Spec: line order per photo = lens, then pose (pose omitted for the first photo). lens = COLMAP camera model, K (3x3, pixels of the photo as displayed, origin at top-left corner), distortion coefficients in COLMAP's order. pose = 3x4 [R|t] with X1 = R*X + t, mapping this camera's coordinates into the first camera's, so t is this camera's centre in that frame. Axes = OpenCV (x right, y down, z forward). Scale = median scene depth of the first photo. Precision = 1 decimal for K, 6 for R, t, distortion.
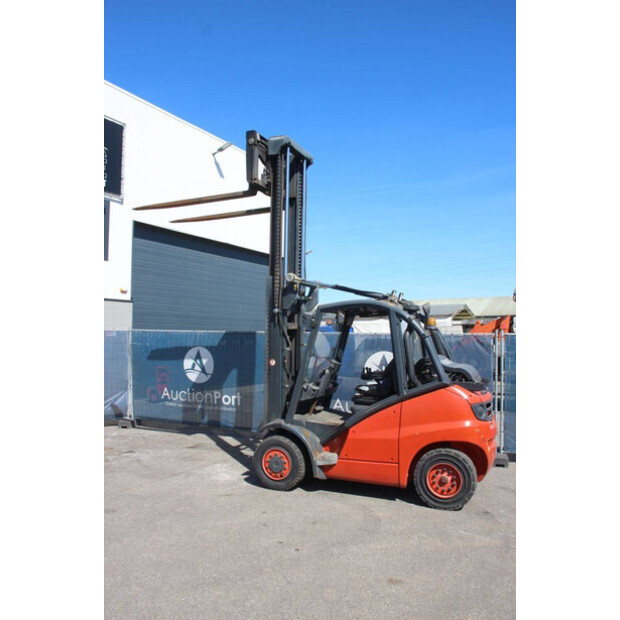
lens RADIAL K [[538.6, 0, 309.4], [0, 538.6, 310.8], [0, 0, 1]] dist [-0.115225, 0.031060]
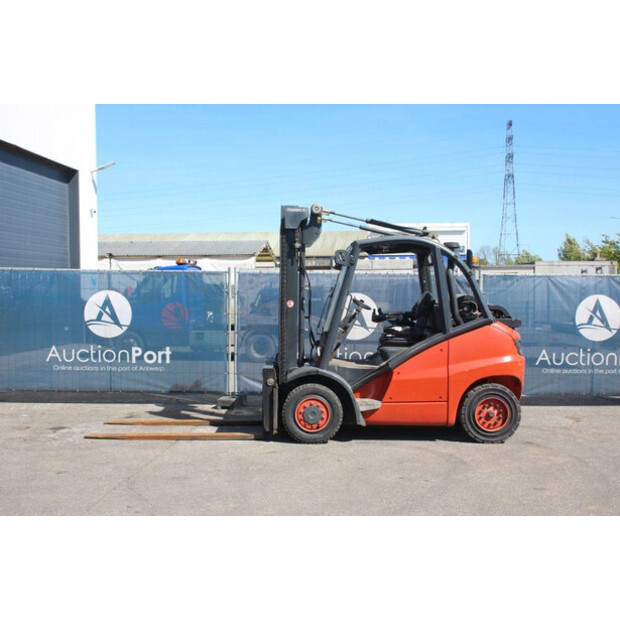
lens RADIAL K [[751.1, 0, 313.1], [0, 751.1, 306.4], [0, 0, 1]] dist [0.015911, 0.000000]
pose [[0.913943, -0.014571, 0.405582, -0.626764], [-0.016669, 0.997164, 0.073388, 0.010034], [-0.405501, -0.073833, 0.911108, -0.167510]]
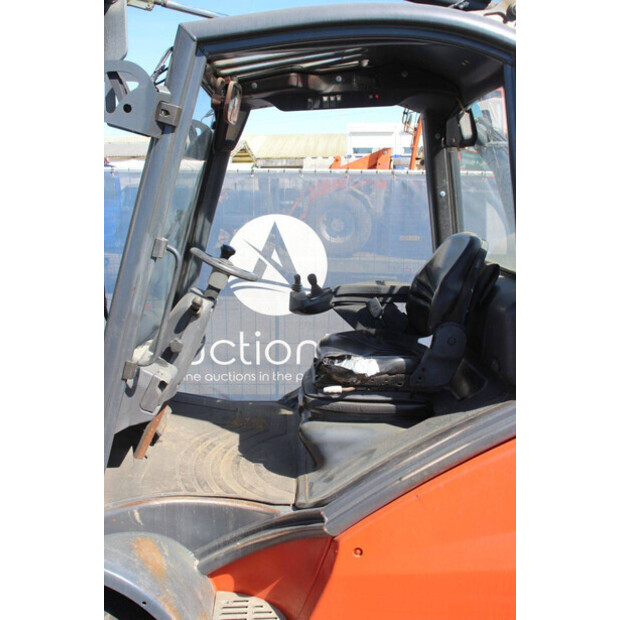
lens RADIAL K [[632.5, 0, 305.3], [0, 632.5, 308.9], [0, 0, 1]] dist [-0.047497, 0.000000]
pose [[0.913473, -0.081979, 0.398556, -0.052494], [-0.016102, 0.971444, 0.236722, 0.045027], [-0.406581, -0.222657, 0.886067, 0.798576]]
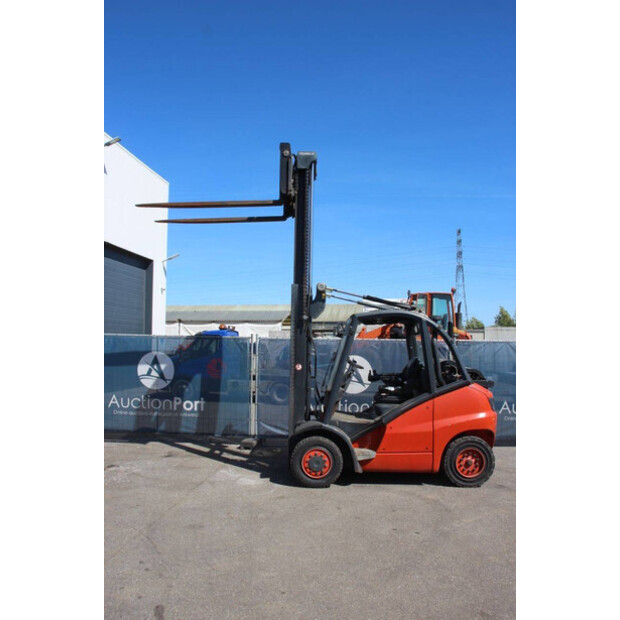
lens RADIAL K [[522.5, 0, 308.3], [0, 522.5, 309.9], [0, 0, 1]] dist [-0.130168, 0.037709]
pose [[0.925962, 0.025203, 0.376774, -0.509618], [-0.021578, 0.999671, -0.013840, -0.001349], [-0.376999, 0.004685, 0.926202, 0.062827]]
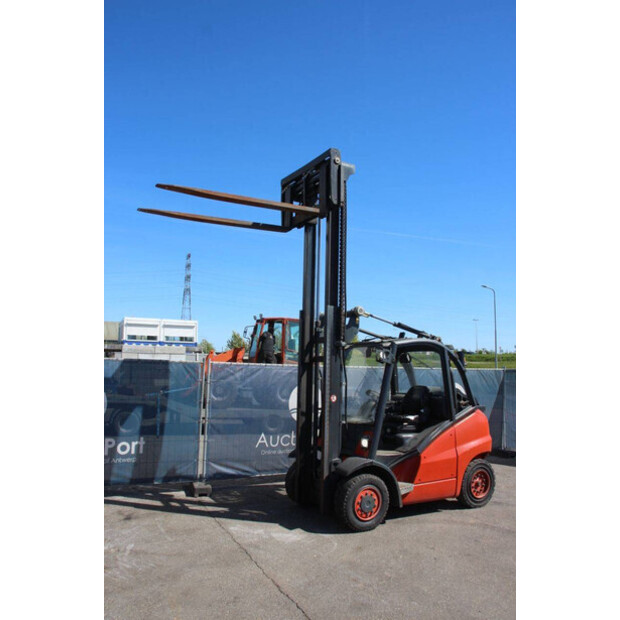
lens RADIAL K [[511.2, 0, 309.9], [0, 511.2, 308.0], [0, 0, 1]] dist [-0.123964, 0.046283]
pose [[0.594085, 0.097402, 0.798483, -0.955475], [-0.054450, 0.995235, -0.080891, 0.015989], [-0.802557, 0.004579, 0.596558, 0.587762]]
